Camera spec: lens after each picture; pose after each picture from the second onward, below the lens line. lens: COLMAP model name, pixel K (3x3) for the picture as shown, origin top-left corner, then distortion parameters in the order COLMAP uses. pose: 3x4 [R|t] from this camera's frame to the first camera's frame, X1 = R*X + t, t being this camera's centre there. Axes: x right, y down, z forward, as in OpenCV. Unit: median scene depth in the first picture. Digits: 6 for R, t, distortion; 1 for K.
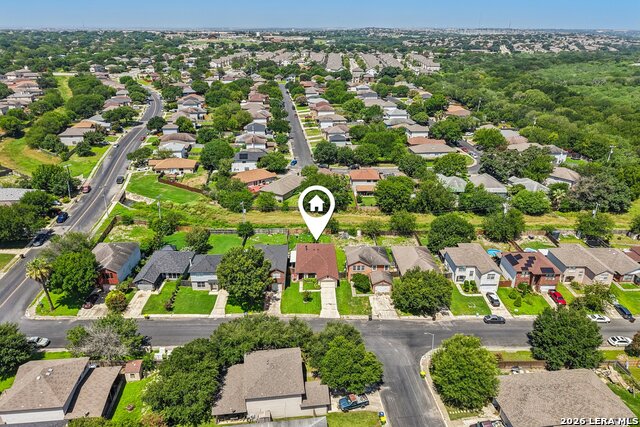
lens RADIAL K [[425.7, 0, 320.0], [0, 425.7, 213.5], [0, 0, 1]] dist [0.053748, -0.063402]
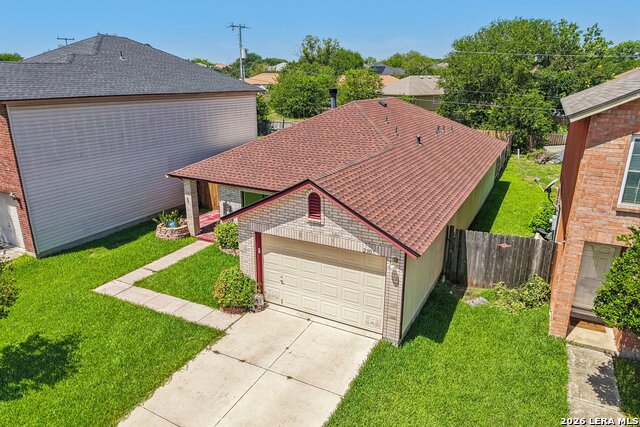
lens RADIAL K [[427.9, 0, 320.0], [0, 427.9, 213.5], [0, 0, 1]] dist [0.020419, -0.017180]
pose [[0.871043, 0.143272, -0.469849, 0.050363], [-0.193428, 0.979279, -0.059977, 0.119048], [0.451520, 0.143125, 0.880707, 0.694876]]
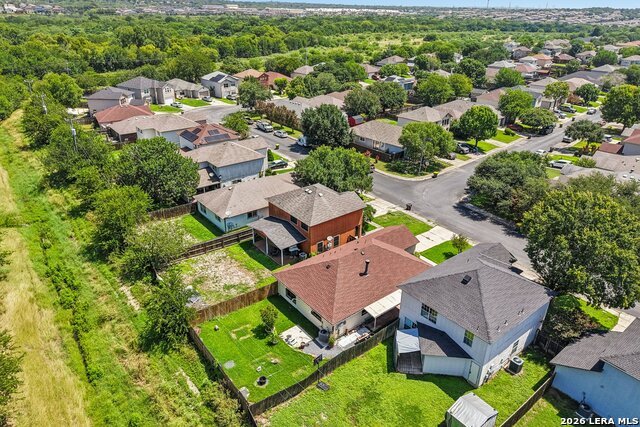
lens RADIAL K [[425.7, 0, 320.0], [0, 425.7, 213.5], [0, 0, 1]] dist [0.053748, -0.063402]
pose [[-0.599239, -0.366814, 0.711590, -0.228445], [0.295035, 0.725106, 0.622235, -0.182238], [-0.744222, 0.582811, -0.326289, 0.948120]]
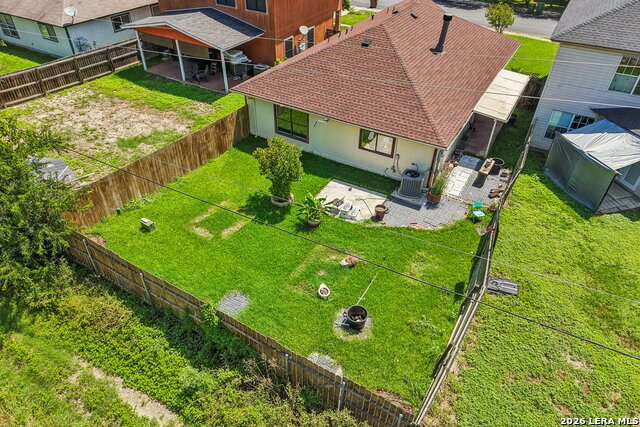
lens RADIAL K [[425.7, 0, 320.0], [0, 425.7, 213.5], [0, 0, 1]] dist [0.053748, -0.063402]
pose [[-0.850737, -0.349169, 0.392845, -0.073277], [0.179102, 0.510109, 0.841256, -0.037781], [-0.494134, 0.786047, -0.371432, 0.968772]]
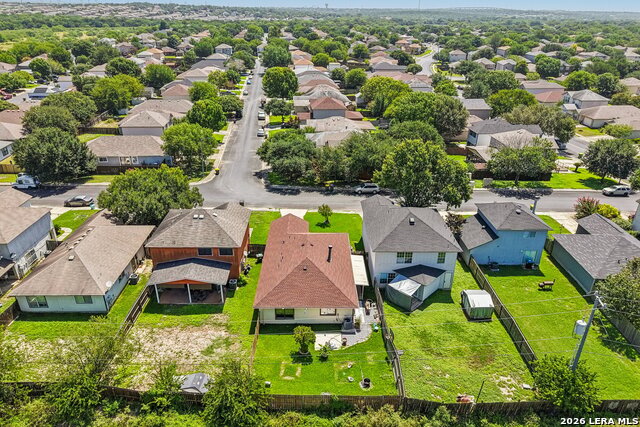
lens RADIAL K [[425.7, 0, 320.0], [0, 425.7, 213.5], [0, 0, 1]] dist [0.053748, -0.063402]
pose [[-0.999545, -0.029669, 0.005439, -0.019424], [-0.015437, 0.658066, 0.752802, -0.225142], [-0.025914, 0.752375, -0.658225, 1.048780]]
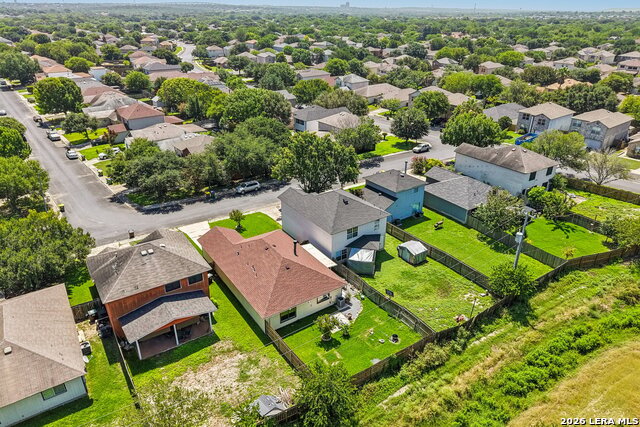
lens RADIAL K [[425.7, 0, 320.0], [0, 425.7, 213.5], [0, 0, 1]] dist [0.053748, -0.063402]
pose [[-0.843527, 0.217806, -0.490941, 0.133866], [-0.227622, 0.682957, 0.694088, -0.220133], [0.486468, 0.697231, -0.526515, 1.025090]]
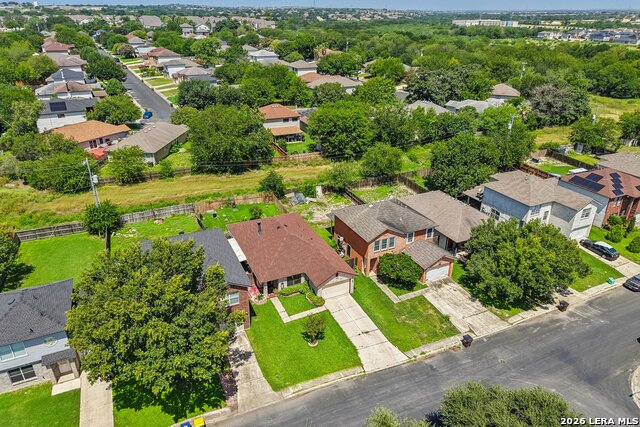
lens RADIAL K [[427.9, 0, 320.0], [0, 427.9, 213.5], [0, 0, 1]] dist [0.020419, -0.017180]
pose [[0.917532, -0.171102, 0.358970, -0.117585], [0.158391, 0.985250, 0.064767, 0.037755], [-0.364757, -0.002569, 0.931099, 0.434966]]
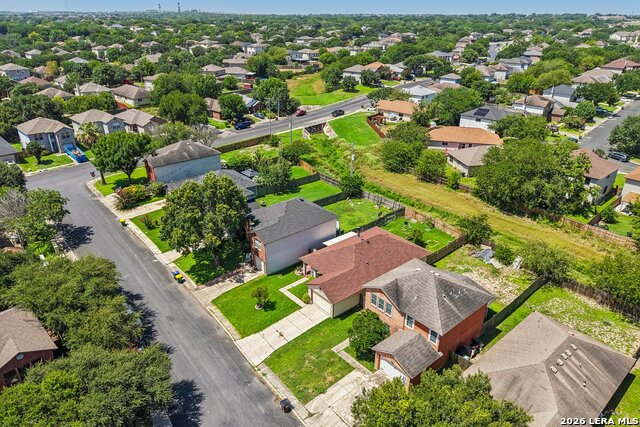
lens RADIAL K [[427.9, 0, 320.0], [0, 427.9, 213.5], [0, 0, 1]] dist [0.020419, -0.017180]
pose [[0.627064, 0.325776, -0.707573, 0.262815], [-0.314837, 0.936844, 0.152321, -0.007648], [0.712508, 0.127256, 0.690028, 0.487508]]
